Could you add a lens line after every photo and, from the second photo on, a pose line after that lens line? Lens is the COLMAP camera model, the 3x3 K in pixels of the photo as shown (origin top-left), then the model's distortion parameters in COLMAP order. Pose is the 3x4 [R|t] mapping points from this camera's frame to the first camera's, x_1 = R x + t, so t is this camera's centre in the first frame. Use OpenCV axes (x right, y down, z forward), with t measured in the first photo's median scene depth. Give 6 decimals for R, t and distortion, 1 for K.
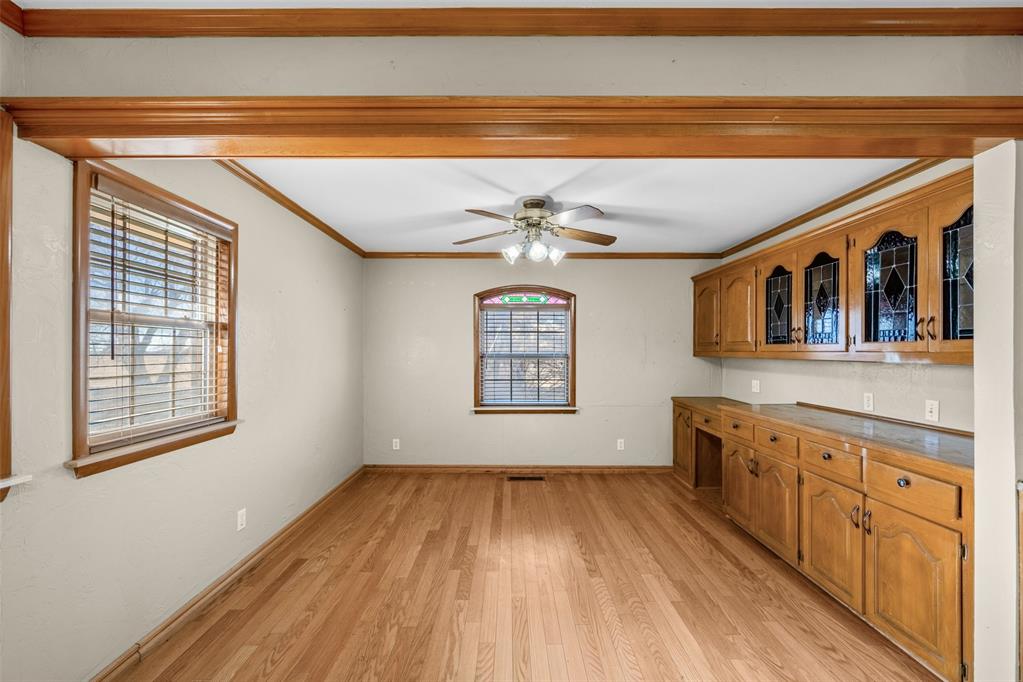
lens RADIAL K [[412.5, 0, 510.1], [0, 412.5, 348.4], [0, 0, 1]] dist [-0.000662, 0.000084]
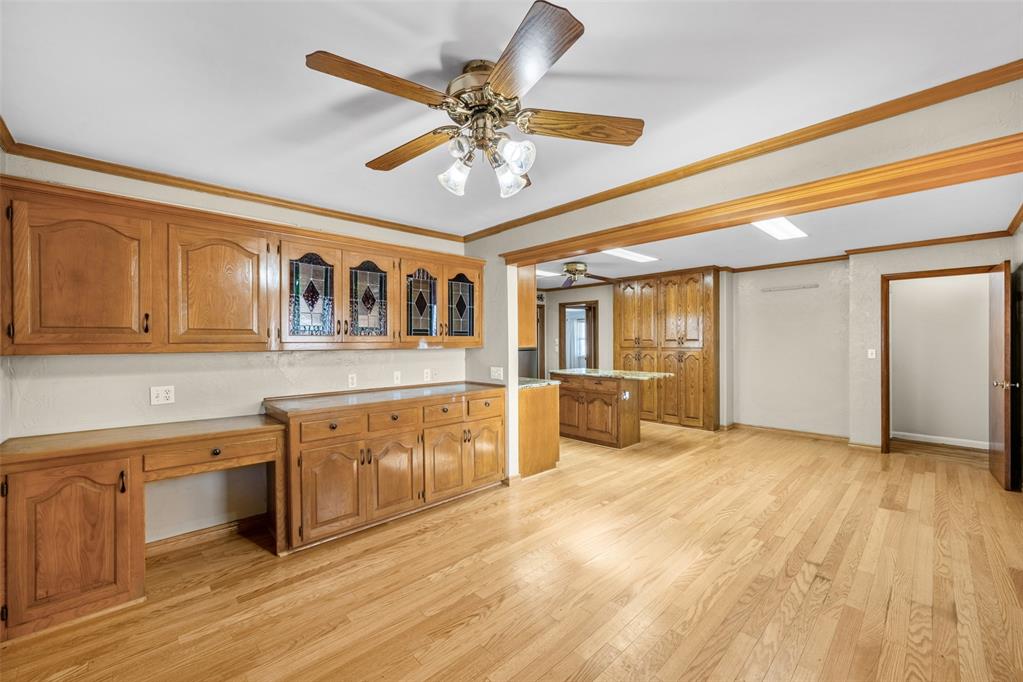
lens RADIAL K [[412.5, 0, 510.3], [0, 412.5, 342.1], [0, 0, 1]] dist [-0.000662, 0.000084]
pose [[-0.692100, 0.002176, 0.721799, -0.430534], [0.000716, 0.999997, -0.002328, 0.010460], [-0.721802, -0.001094, -0.692099, 1.607351]]
